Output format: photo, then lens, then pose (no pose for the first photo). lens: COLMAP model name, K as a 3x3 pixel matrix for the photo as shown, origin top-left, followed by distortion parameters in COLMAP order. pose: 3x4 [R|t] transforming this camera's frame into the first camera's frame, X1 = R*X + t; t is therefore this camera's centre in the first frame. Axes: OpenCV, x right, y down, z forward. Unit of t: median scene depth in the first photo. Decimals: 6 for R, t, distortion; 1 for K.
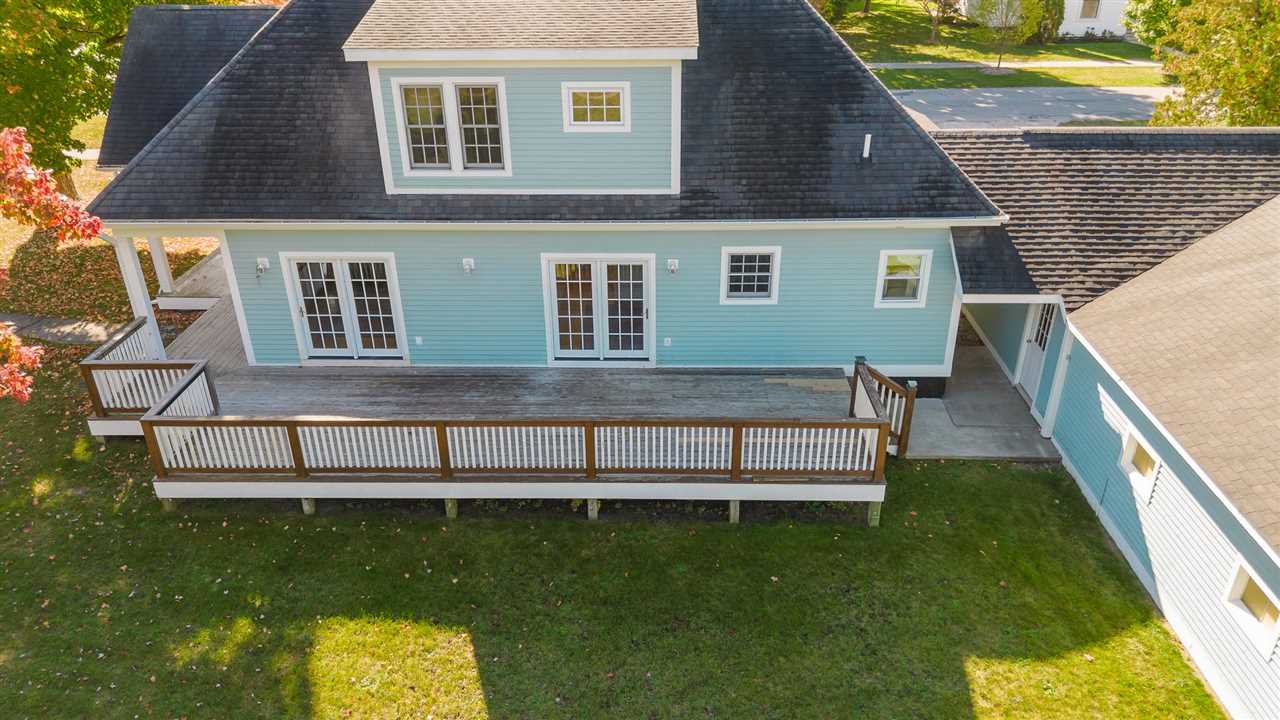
lens RADIAL K [[907.1, 0, 643.8], [0, 907.1, 361.3], [0, 0, 1]] dist [0.103666, -0.118662]
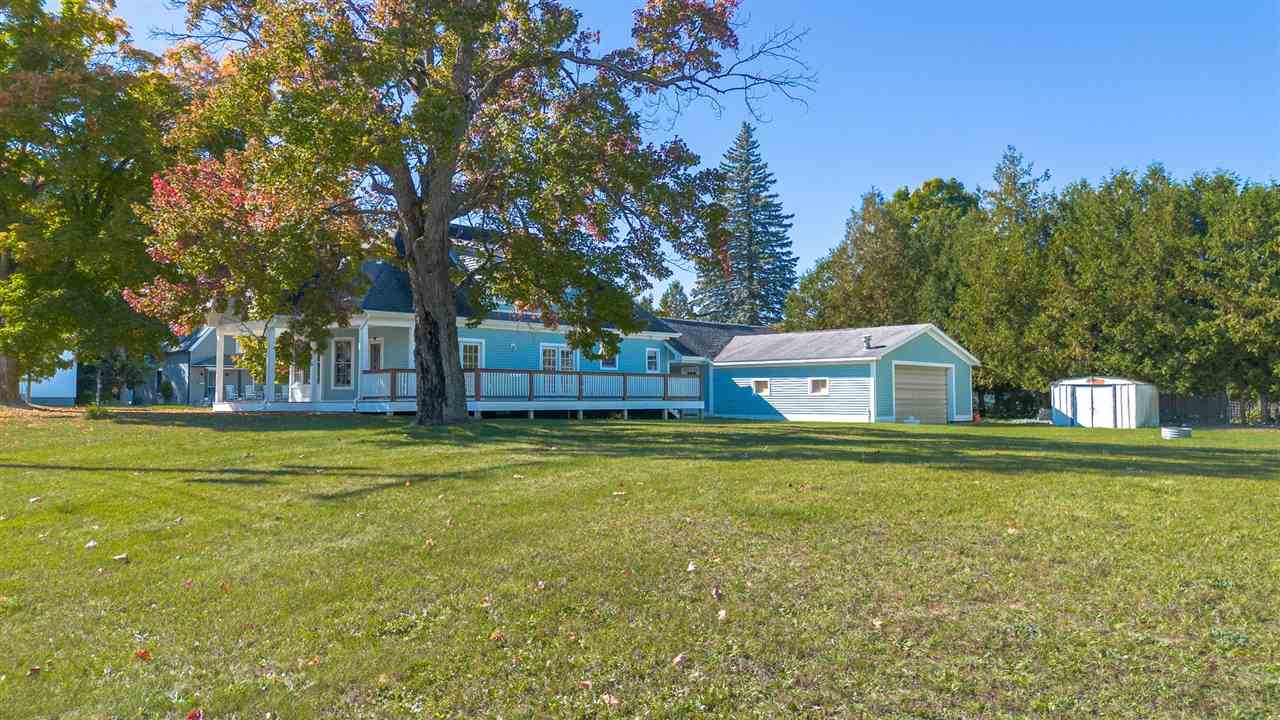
lens RADIAL K [[907.1, 0, 643.8], [0, 907.1, 361.3], [0, 0, 1]] dist [0.103666, -0.118662]
pose [[0.683447, 0.038350, 0.728992, -1.606044], [0.333124, 0.872195, -0.358196, 0.825697], [-0.649560, 0.487653, 0.583324, -0.443850]]
